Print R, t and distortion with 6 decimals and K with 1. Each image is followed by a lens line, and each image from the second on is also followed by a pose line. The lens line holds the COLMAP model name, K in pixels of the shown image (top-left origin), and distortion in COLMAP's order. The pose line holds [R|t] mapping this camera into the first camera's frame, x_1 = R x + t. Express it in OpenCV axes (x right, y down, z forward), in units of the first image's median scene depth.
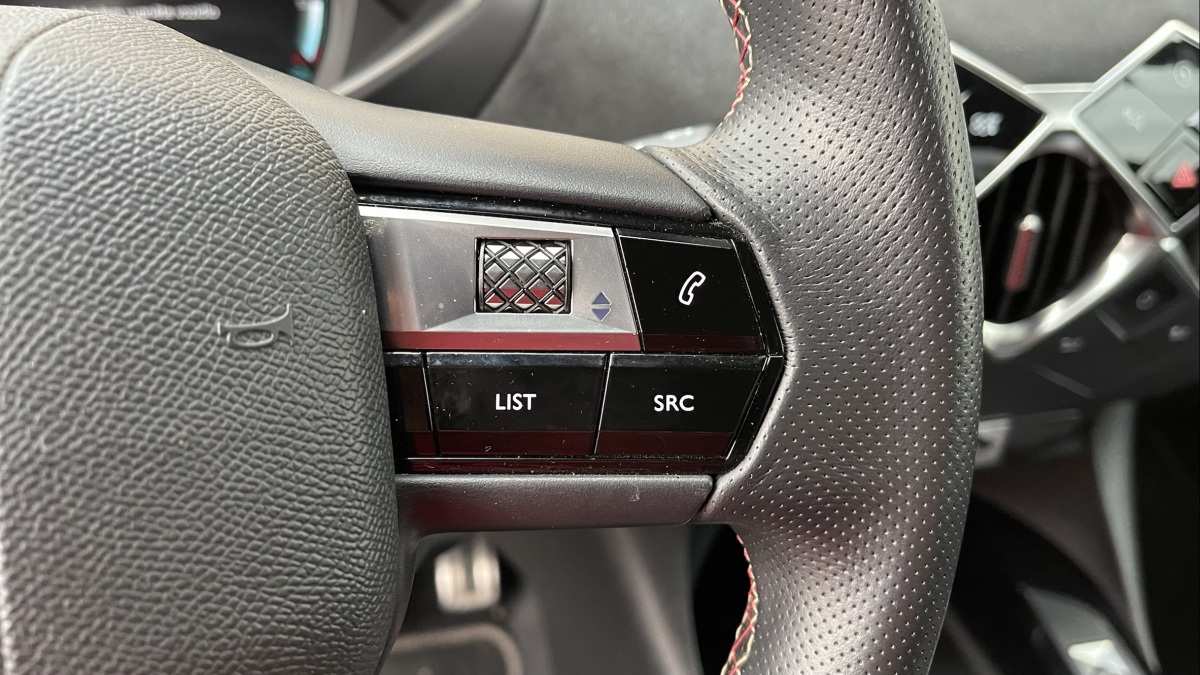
lens RADIAL K [[917.4, 0, 593.8], [0, 917.4, 332.2], [0, 0, 1]] dist [0.040382, -0.070796]
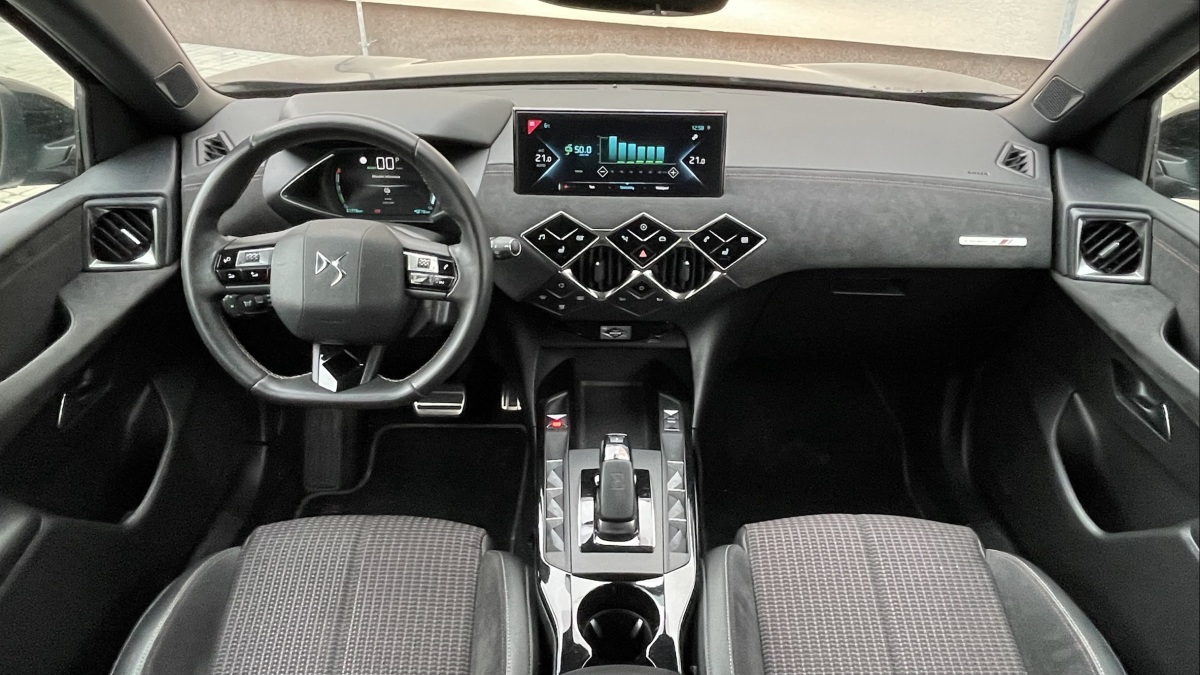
lens RADIAL K [[802.1, 0, 598.3], [0, 802.1, 332.8], [0, 0, 1]] dist [0.007268, -0.017682]
pose [[0.969530, 0.098291, -0.224391, 2.764954], [-0.098051, 0.995106, 0.012243, 0.273857], [0.224496, 0.010132, 0.974422, -4.915269]]
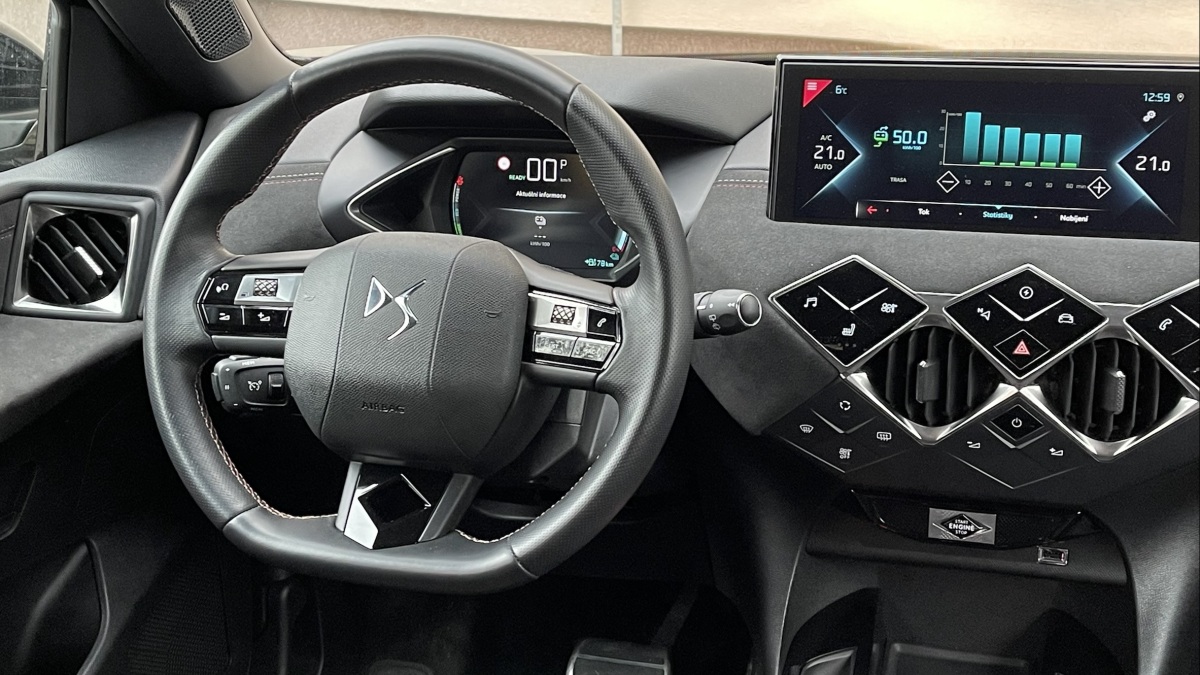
lens RADIAL K [[1601.6, 0, 595.4], [0, 1601.6, 344.5], [0, 0, 1]] dist [0.062686, 0.000000]
pose [[0.856291, 0.101173, -0.506487, 3.398034], [-0.205996, 0.966155, -0.155274, 1.054841], [0.473635, 0.237294, 0.848152, -4.503456]]
